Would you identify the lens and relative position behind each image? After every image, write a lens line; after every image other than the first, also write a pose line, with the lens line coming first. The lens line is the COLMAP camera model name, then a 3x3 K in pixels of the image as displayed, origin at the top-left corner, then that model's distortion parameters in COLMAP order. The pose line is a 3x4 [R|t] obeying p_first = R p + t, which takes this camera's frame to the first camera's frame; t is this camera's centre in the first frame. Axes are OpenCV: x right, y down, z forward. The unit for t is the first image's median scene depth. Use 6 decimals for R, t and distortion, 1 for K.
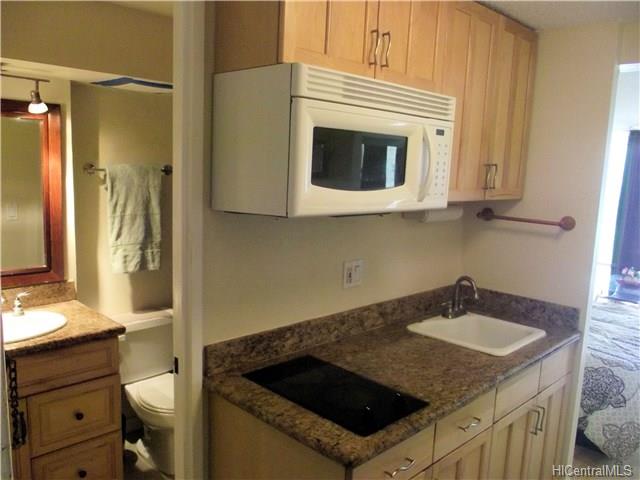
lens RADIAL K [[538.4, 0, 320.0], [0, 538.4, 240.0], [0, 0, 1]] dist [-0.042483, 0.012608]
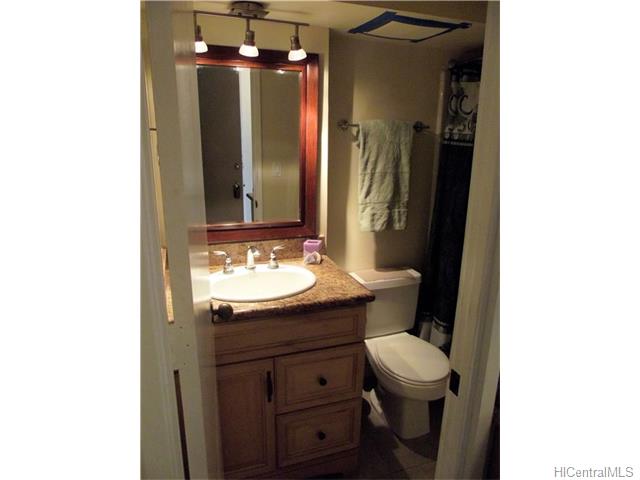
lens RADIAL K [[410.3, 0, 320.0], [0, 410.3, 240.0], [0, 0, 1]] dist [-0.044511, 0.000987]
pose [[0.903348, 0.084814, -0.420440, -0.129779], [-0.042492, 0.993128, 0.109043, -0.001451], [0.426799, -0.080638, 0.900744, 0.271714]]
